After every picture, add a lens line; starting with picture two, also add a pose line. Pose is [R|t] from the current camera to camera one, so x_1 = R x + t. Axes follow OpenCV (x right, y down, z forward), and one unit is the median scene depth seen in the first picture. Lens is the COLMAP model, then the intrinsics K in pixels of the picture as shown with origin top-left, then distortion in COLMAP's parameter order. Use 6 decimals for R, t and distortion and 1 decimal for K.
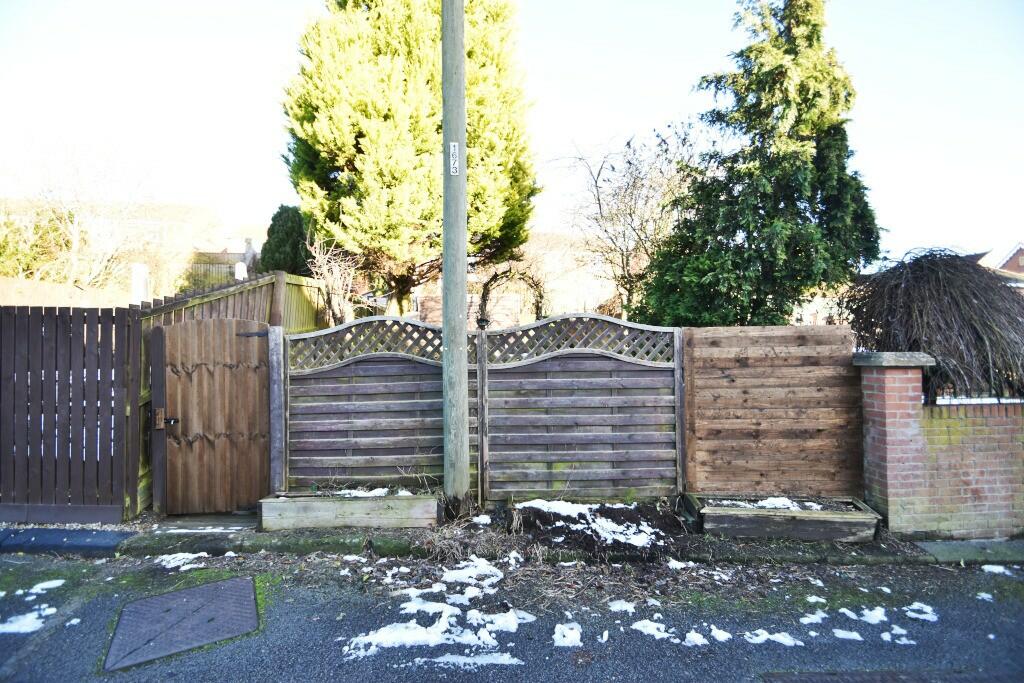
lens RADIAL K [[447.5, 0, 510.5], [0, 447.5, 348.2], [0, 0, 1]] dist [0.016831, -0.021251]
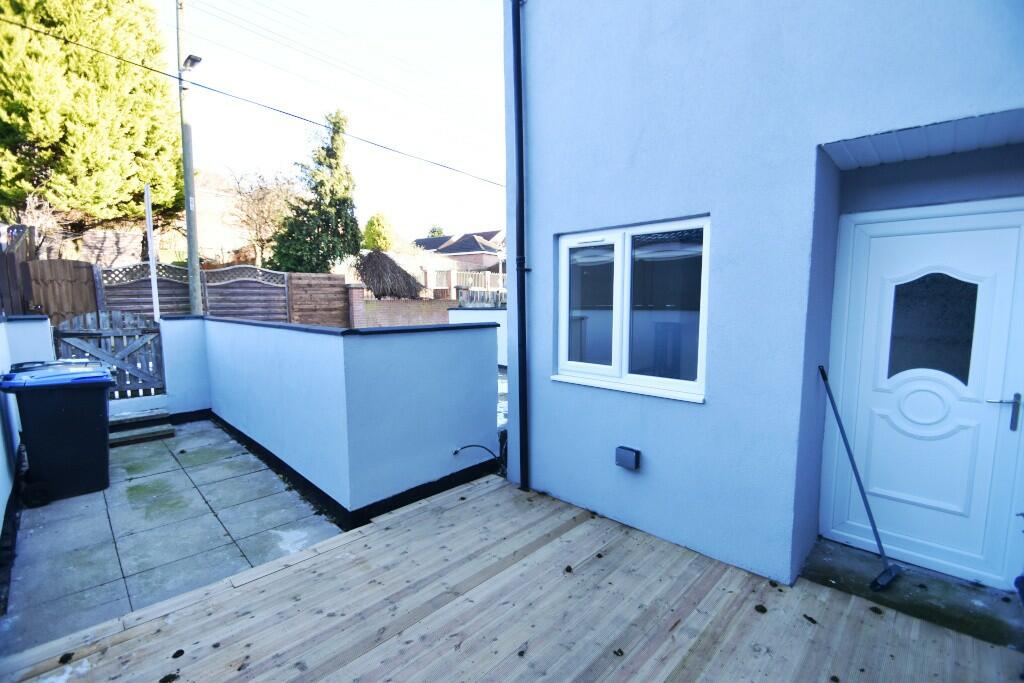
lens RADIAL K [[447.5, 0, 510.5], [0, 447.5, 348.2], [0, 0, 1]] dist [0.016831, -0.021251]
pose [[0.714202, -0.070240, 0.696406, -0.618343], [-0.022823, 0.992086, 0.123469, 0.046199], [-0.699567, -0.104076, 0.706947, -2.037988]]
